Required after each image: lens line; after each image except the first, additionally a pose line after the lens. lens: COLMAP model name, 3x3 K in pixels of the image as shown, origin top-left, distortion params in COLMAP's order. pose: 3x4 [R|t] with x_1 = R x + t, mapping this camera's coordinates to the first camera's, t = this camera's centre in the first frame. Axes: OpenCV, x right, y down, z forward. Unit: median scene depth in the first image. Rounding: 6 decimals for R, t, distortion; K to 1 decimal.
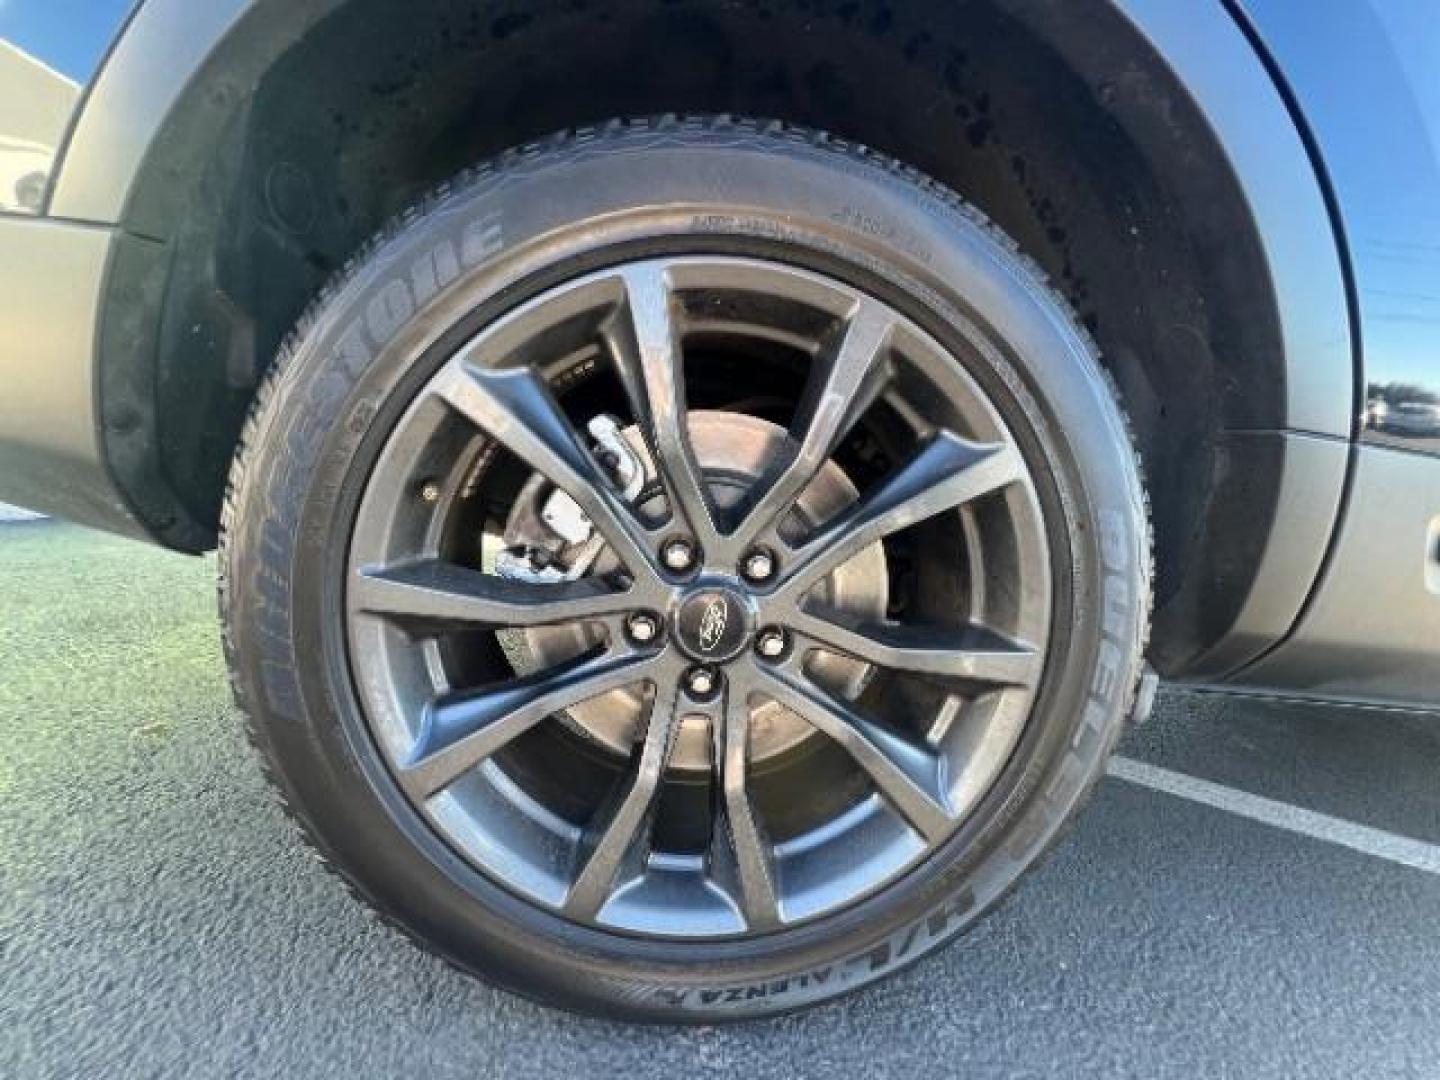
lens RADIAL K [[1071.7, 0, 720.0], [0, 1071.7, 540.0], [0, 0, 1]] dist [0.044262, -0.058266]
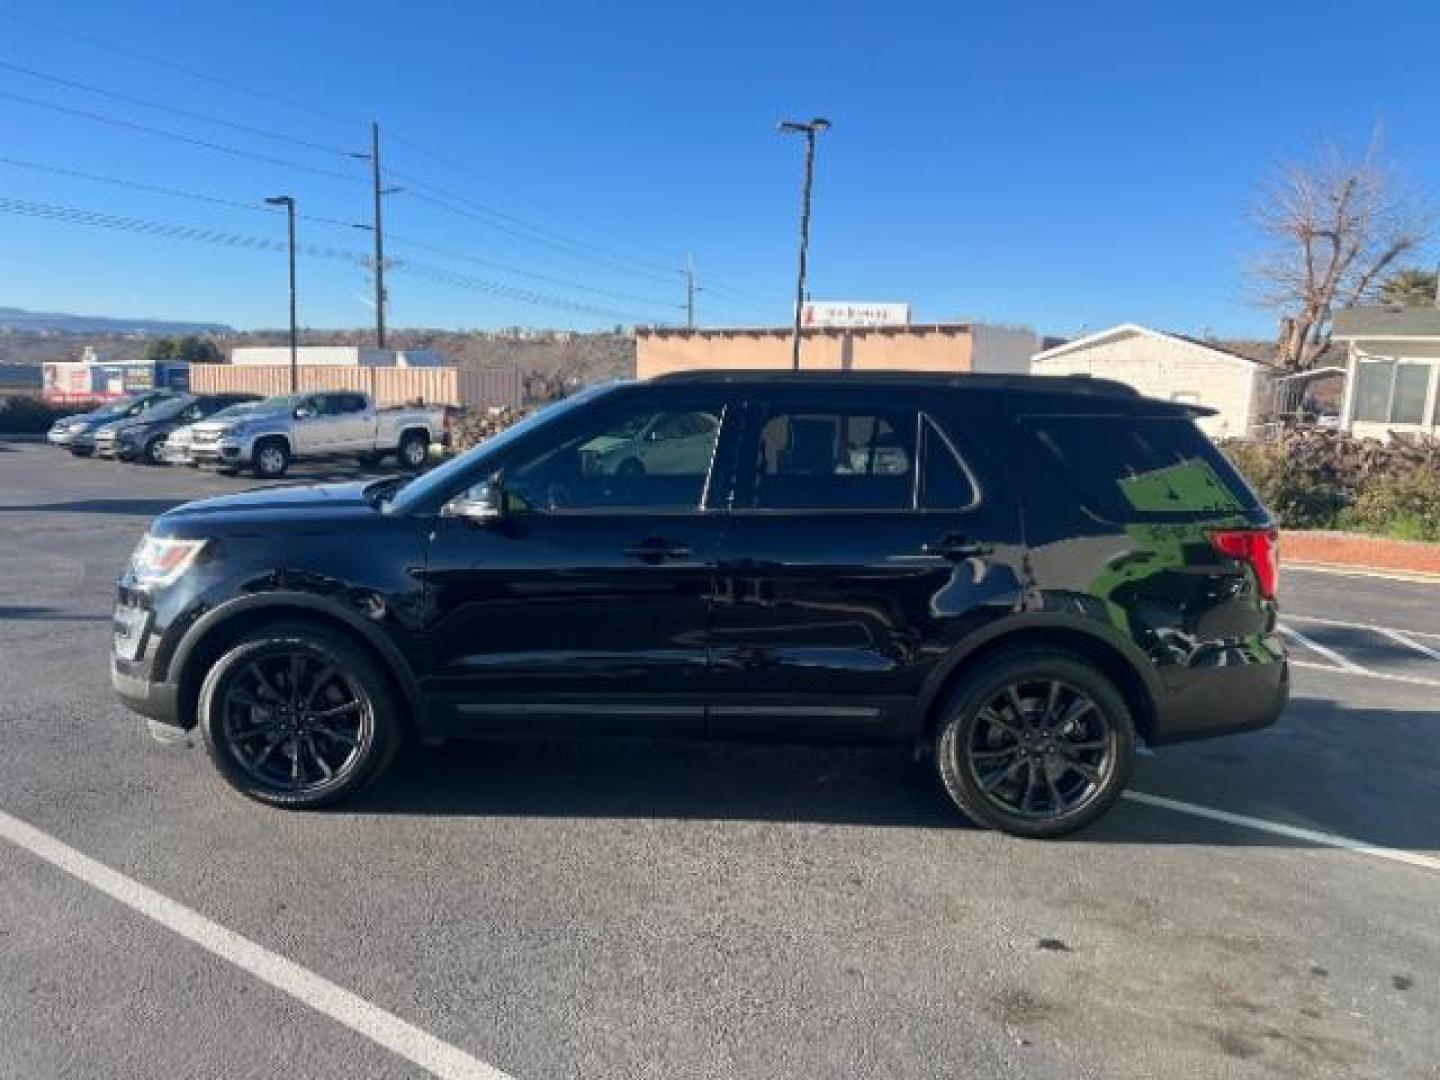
lens RADIAL K [[1071.7, 0, 720.0], [0, 1071.7, 540.0], [0, 0, 1]] dist [0.044262, -0.058266]
pose [[0.957152, -0.240660, -0.161068, -0.345179], [0.221013, 0.966476, -0.130680, -0.471497], [0.187117, 0.089483, 0.978253, -3.783314]]
